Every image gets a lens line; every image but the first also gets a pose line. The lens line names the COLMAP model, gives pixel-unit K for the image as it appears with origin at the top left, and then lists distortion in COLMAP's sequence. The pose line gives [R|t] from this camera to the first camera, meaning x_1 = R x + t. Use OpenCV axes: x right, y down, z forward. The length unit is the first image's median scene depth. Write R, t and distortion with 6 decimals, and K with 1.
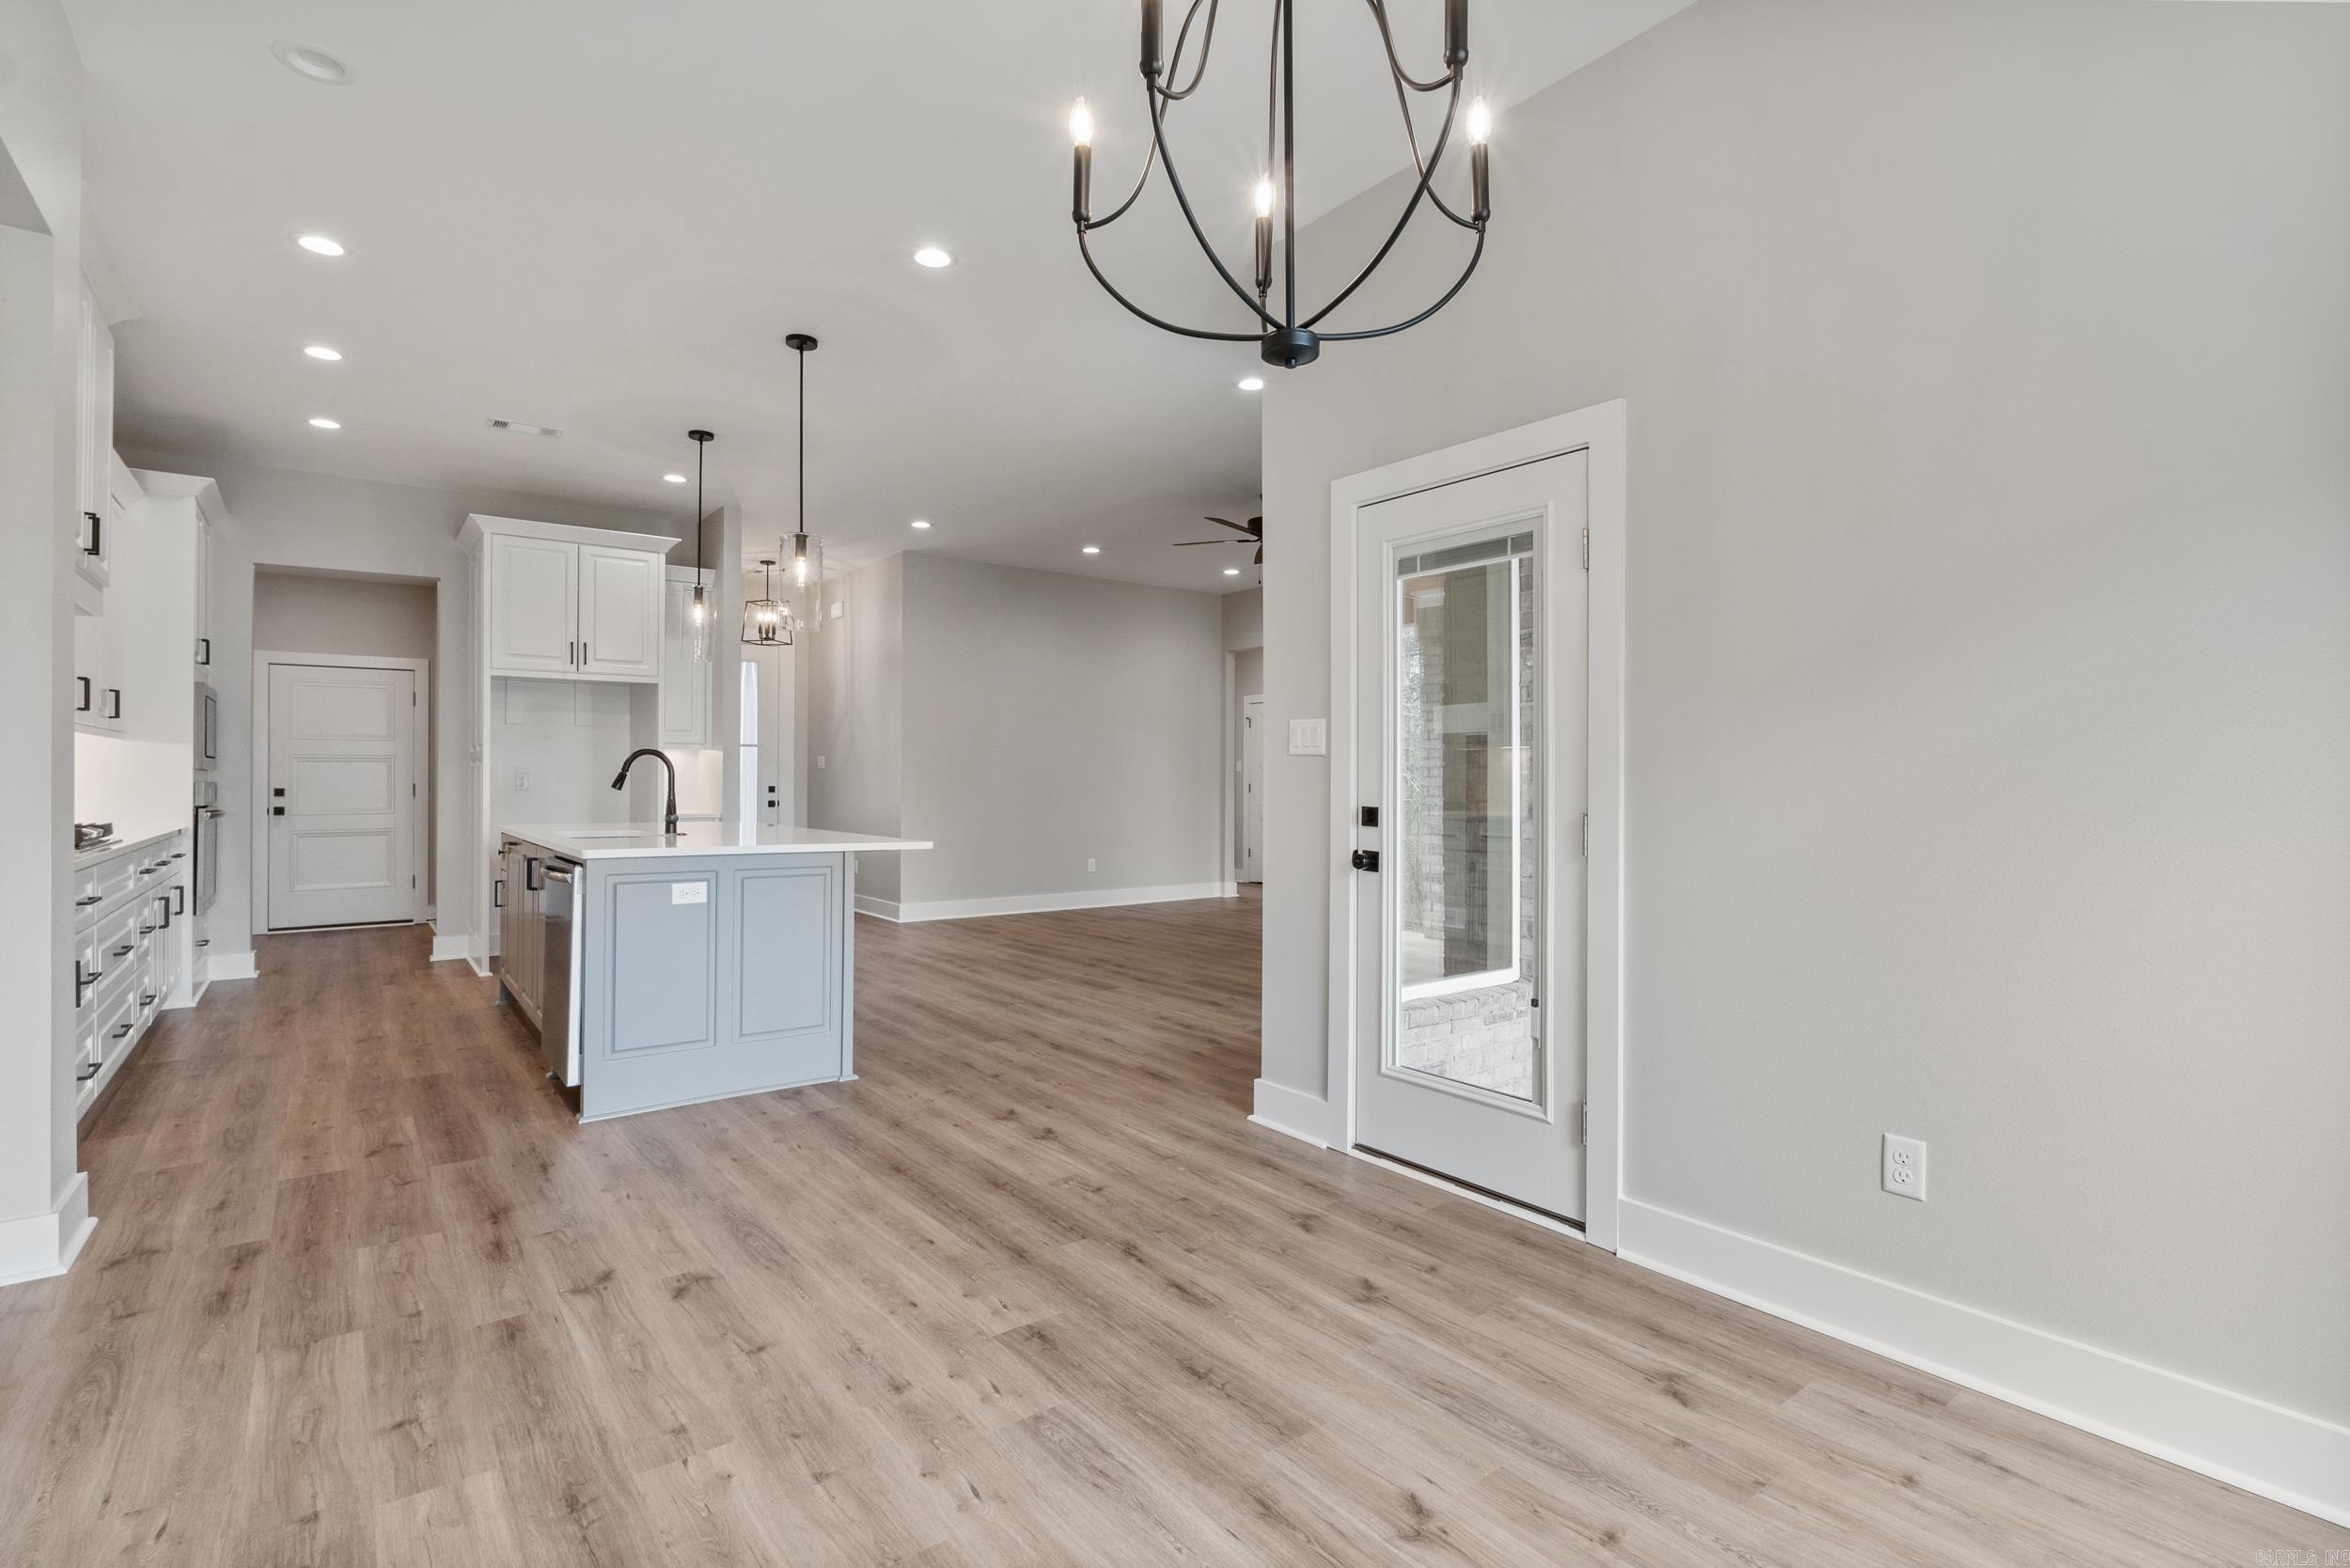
lens RADIAL K [[1086.7, 0, 1160.4], [0, 1086.7, 770.8], [0, 0, 1]] dist [-0.010134, 0.002028]
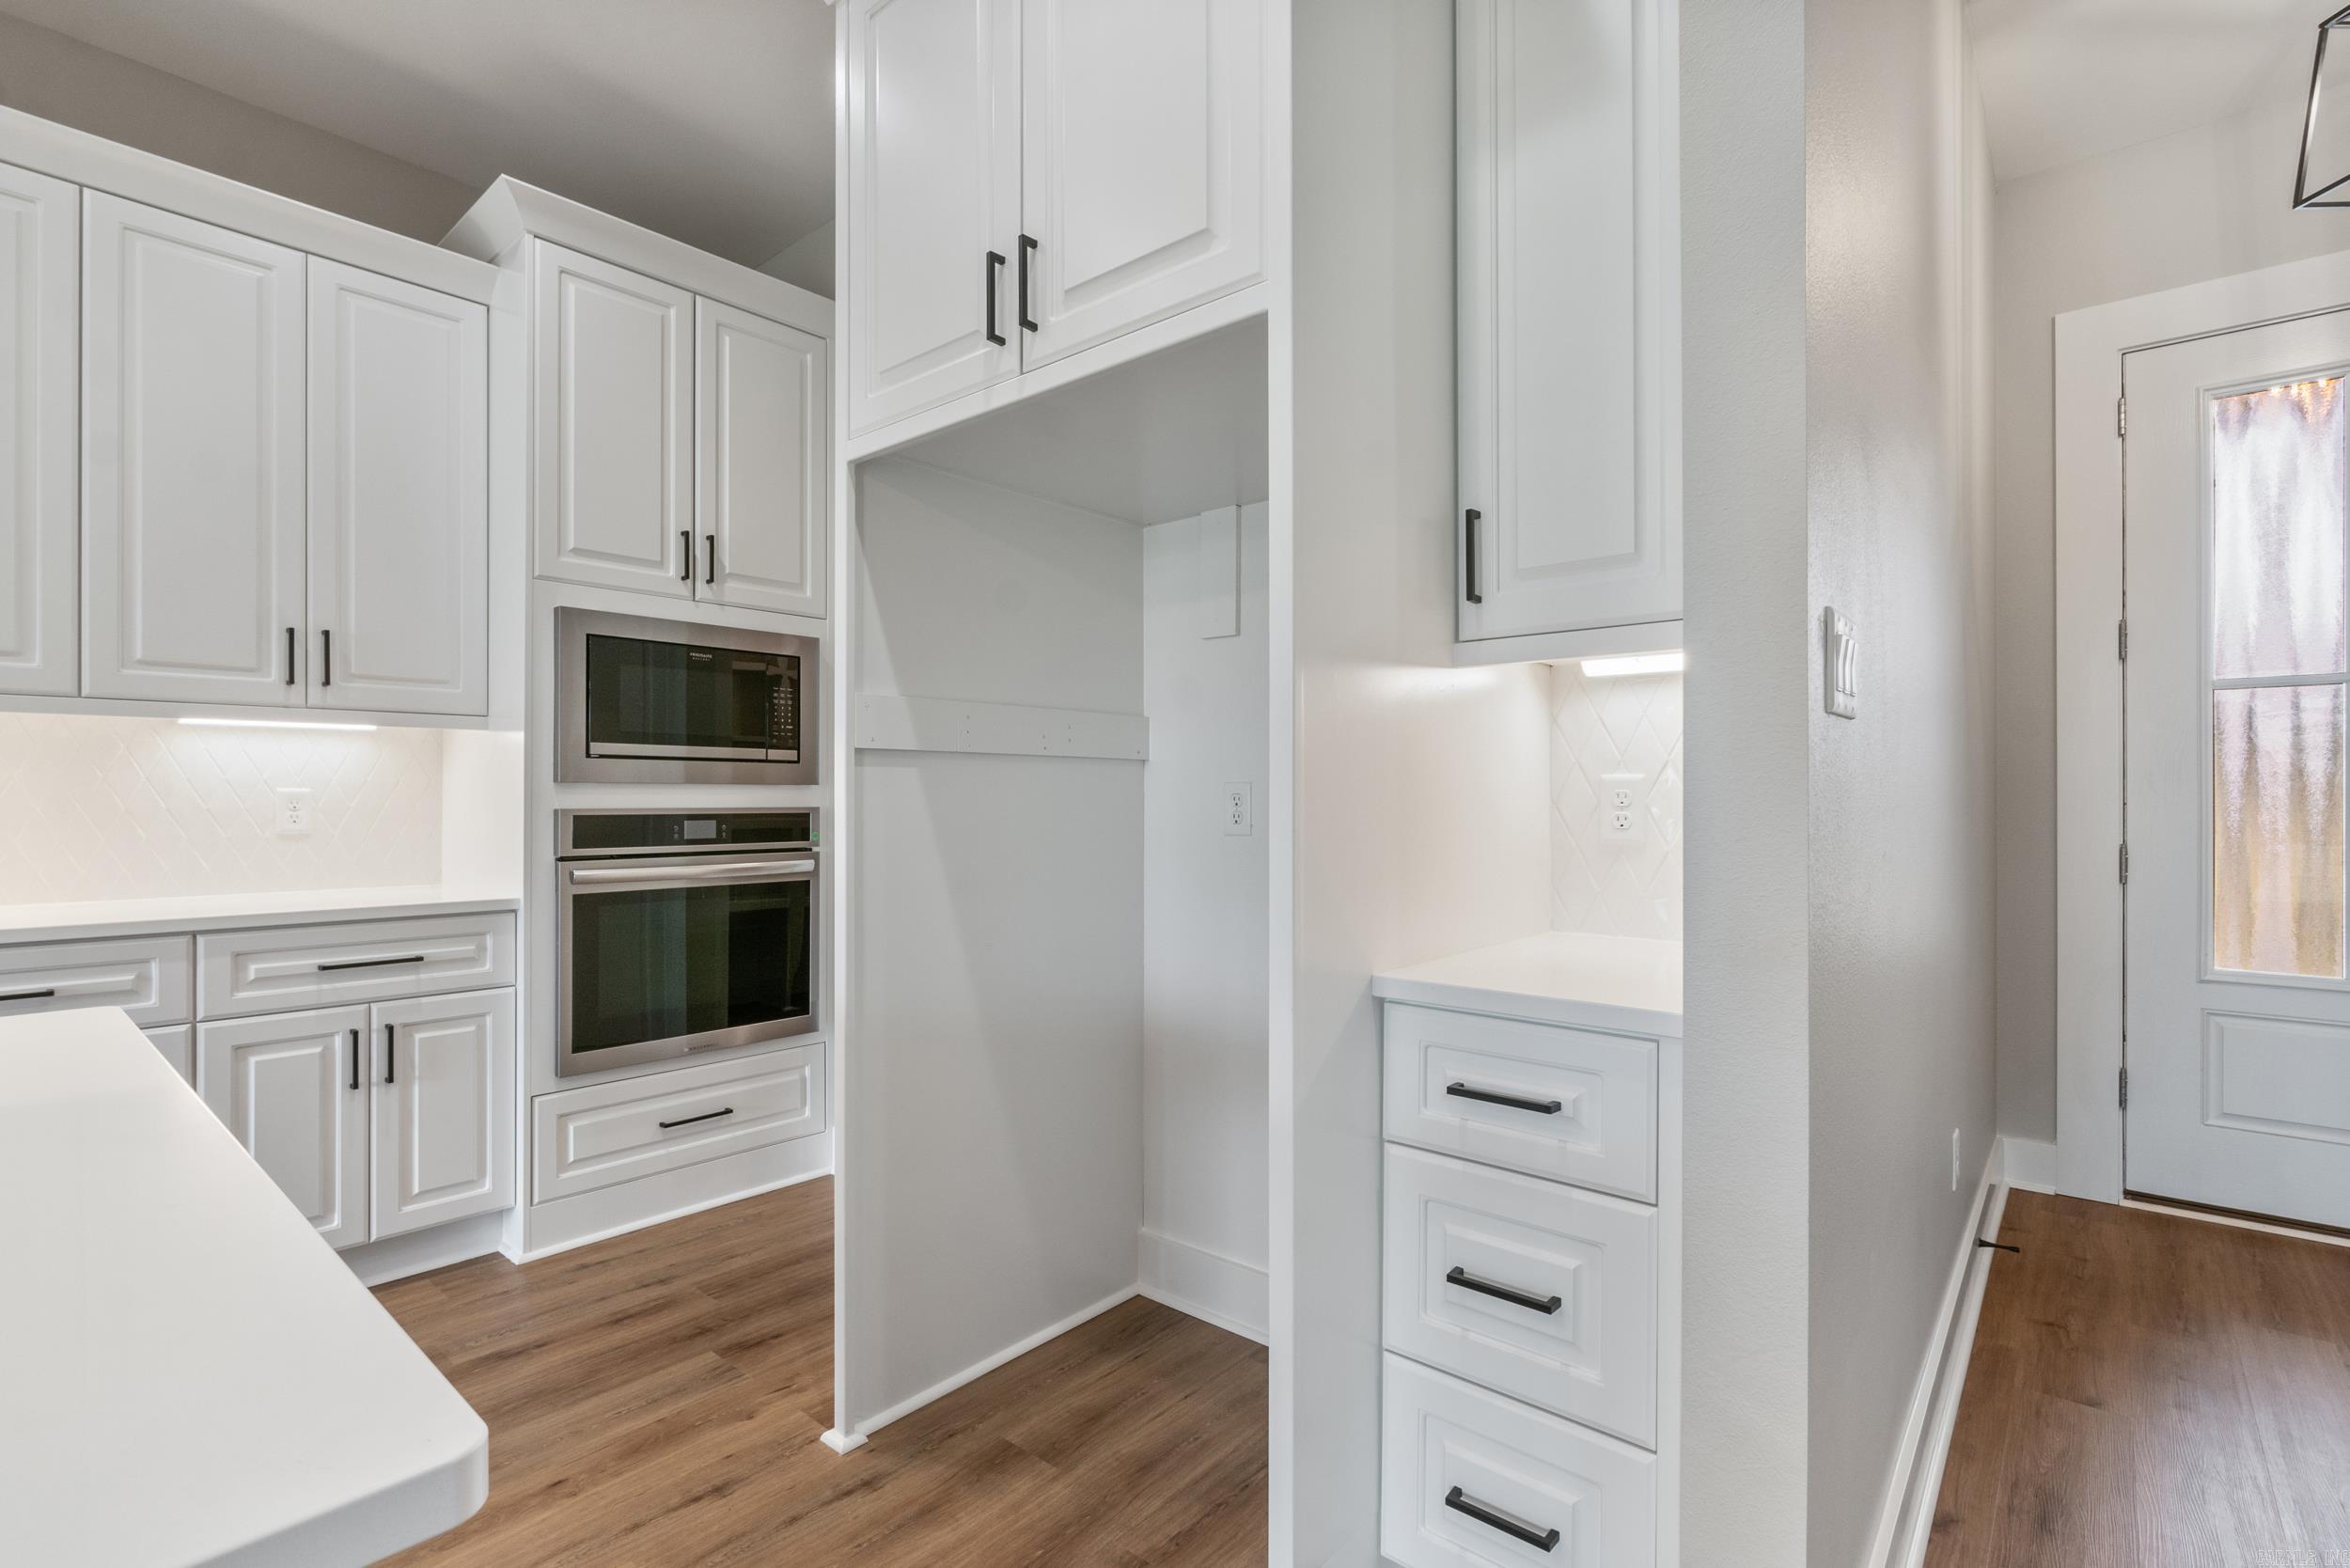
lens RADIAL K [[1086.7, 0, 1161.4], [0, 1086.7, 798.3], [0, 0, 1]] dist [-0.010134, 0.002028]
pose [[0.207152, -0.002748, -0.978305, -0.351538], [0.008603, 0.999963, -0.000987, 0.008728], [0.978271, -0.008212, 0.207168, 1.193218]]
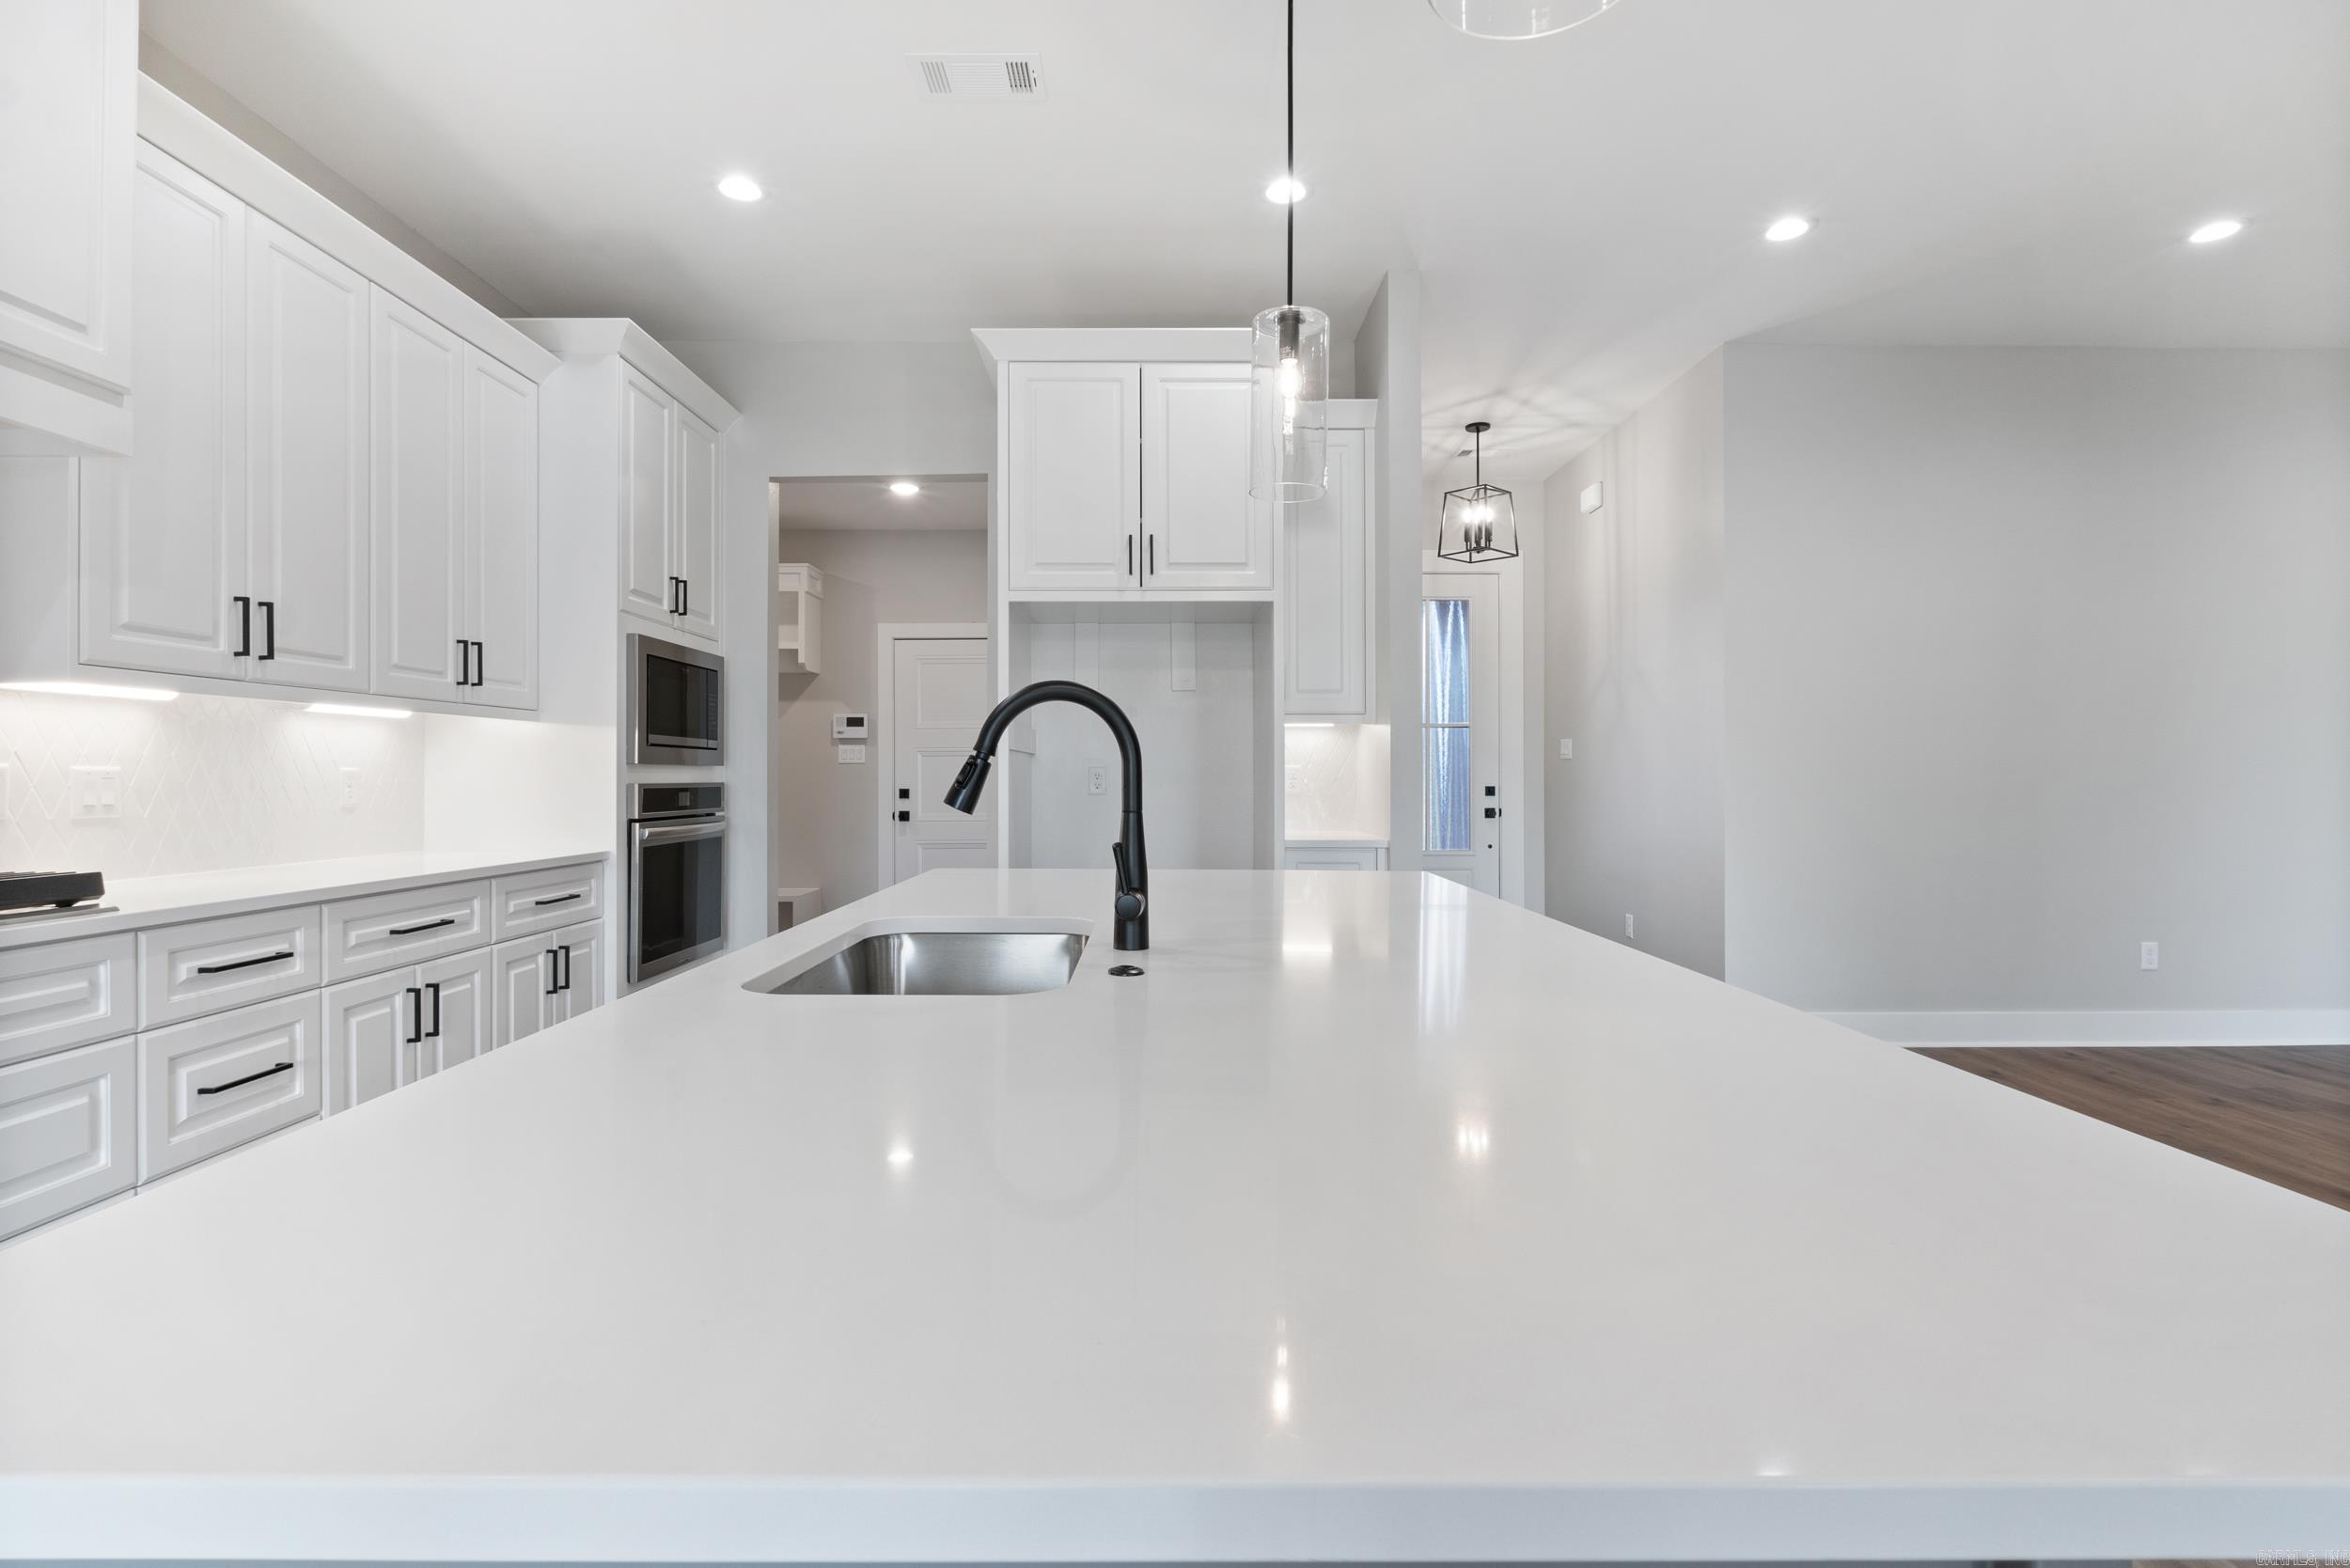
lens RADIAL K [[1086.7, 0, 1170.1], [0, 1086.7, 770.5], [0, 0, 1]] dist [-0.010134, 0.002028]
pose [[0.801645, -0.006367, -0.597767, -0.226296], [0.008179, 0.999966, 0.000318, 0.005095], [0.597745, -0.005144, 0.801670, 0.673213]]
